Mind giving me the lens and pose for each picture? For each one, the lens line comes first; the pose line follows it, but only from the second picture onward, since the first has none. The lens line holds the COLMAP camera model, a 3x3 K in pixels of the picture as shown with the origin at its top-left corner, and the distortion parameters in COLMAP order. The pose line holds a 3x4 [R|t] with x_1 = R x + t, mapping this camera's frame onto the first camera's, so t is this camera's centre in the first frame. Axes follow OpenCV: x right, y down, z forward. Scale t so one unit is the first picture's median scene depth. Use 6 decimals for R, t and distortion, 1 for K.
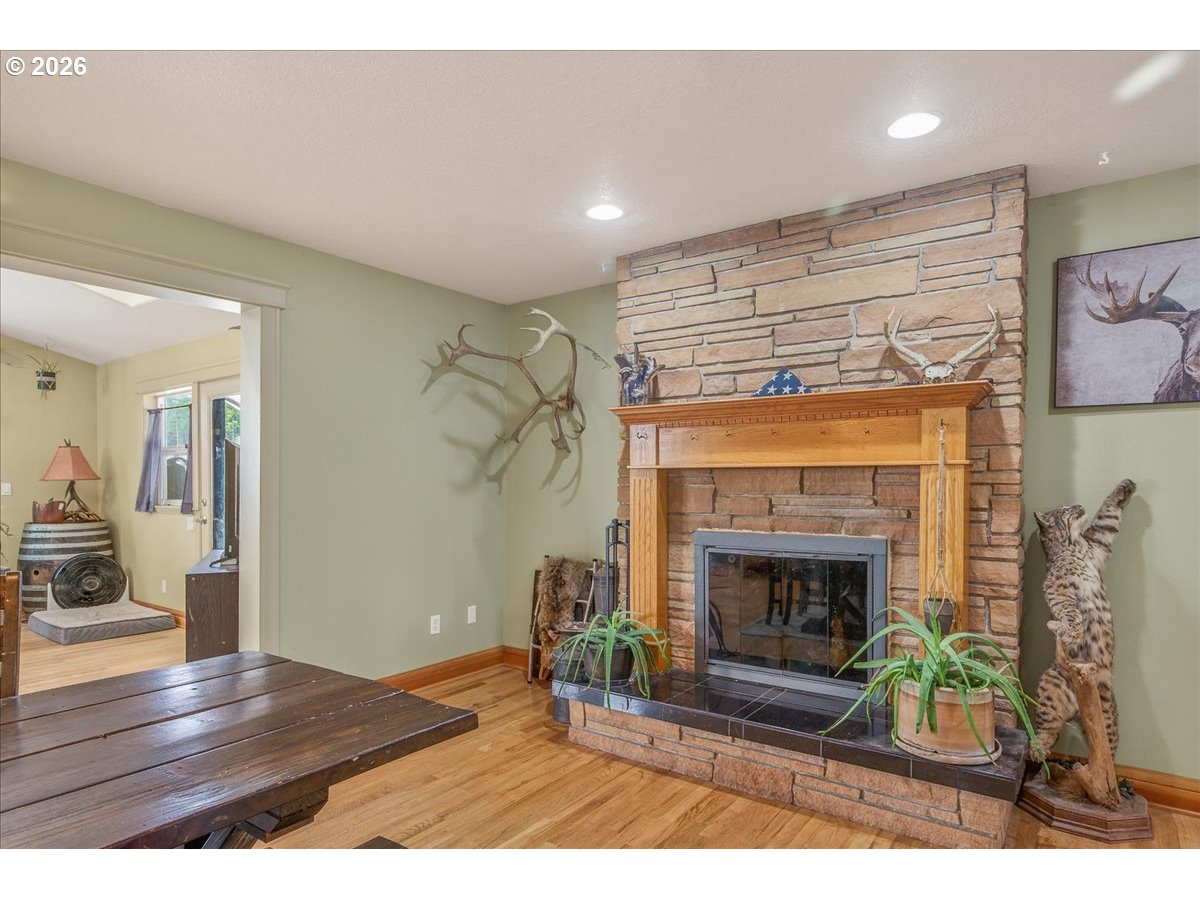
lens RADIAL K [[688.4, 0, 602.2], [0, 688.4, 494.3], [0, 0, 1]] dist [-0.003143, 0.000771]
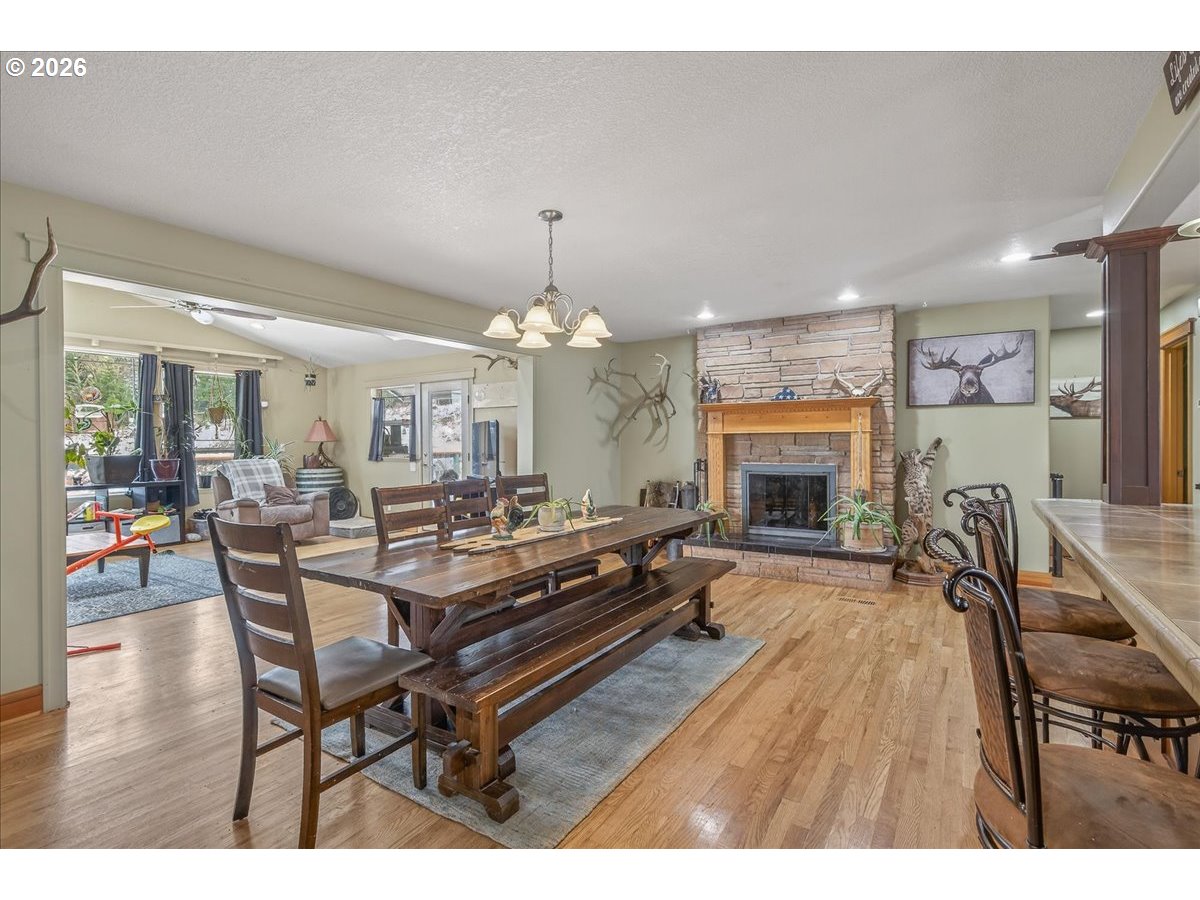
lens RADIAL K [[565.8, 0, 596.2], [0, 565.8, 444.7], [0, 0, 1]] dist [0.001101, 0.000075]
pose [[0.999007, -0.010166, 0.043368, -0.433212], [0.010436, 0.999928, -0.006006, 0.002210], [-0.043304, 0.006453, 0.999041, -0.785361]]
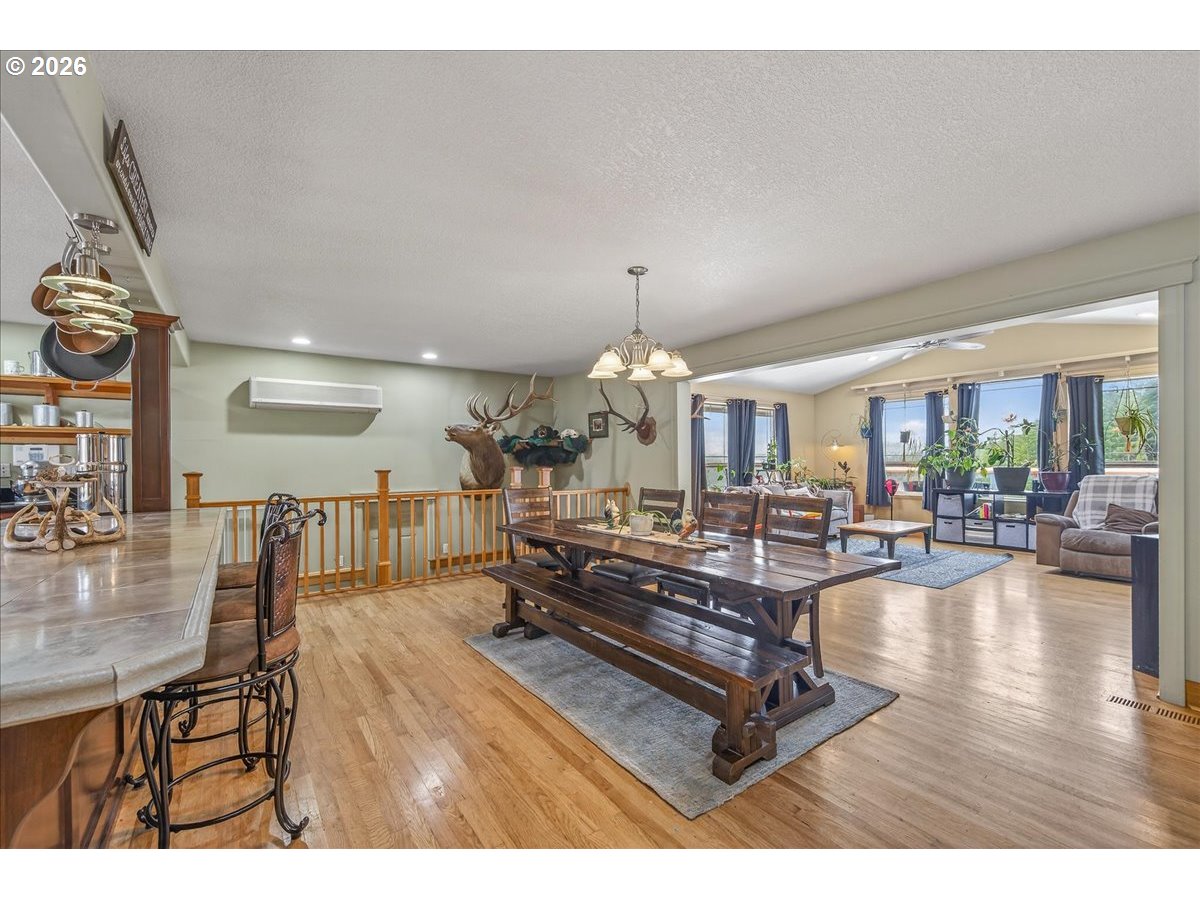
lens RADIAL K [[495.2, 0, 596.4], [0, 495.2, 459.0], [0, 0, 1]] dist [-0.000895, -0.000061]
pose [[-0.305533, -0.003826, -0.952174, 0.584503], [-0.008132, 0.999966, -0.001409, -0.008578], [0.952147, 0.007313, -0.305554, 0.490087]]
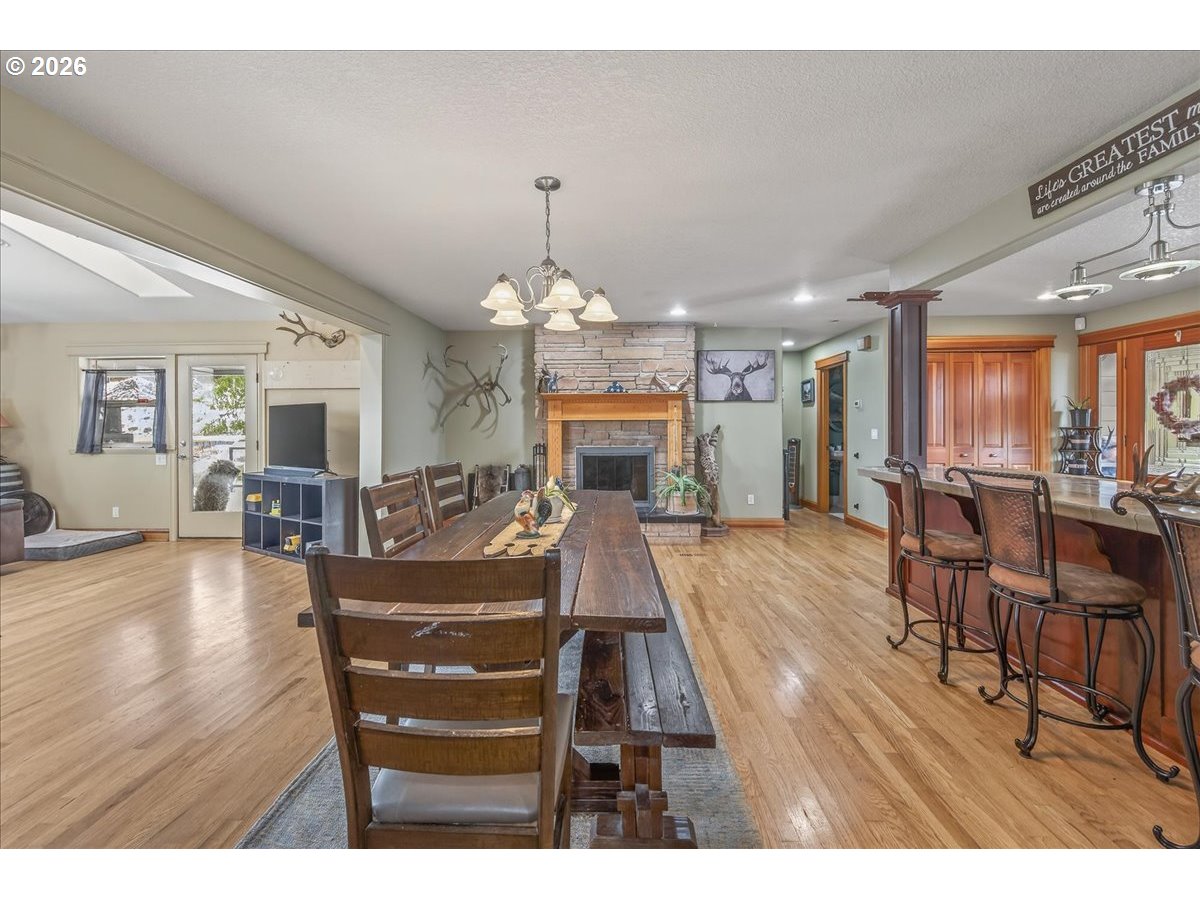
lens RADIAL K [[487.5, 0, 588.3], [0, 487.5, 428.2], [0, 0, 1]] dist [-0.000341, -0.000128]
pose [[0.834667, -0.009033, 0.550680, -0.866448], [0.014645, 0.999876, -0.005797, -0.001514], [-0.550560, 0.012903, 0.834696, -0.477646]]
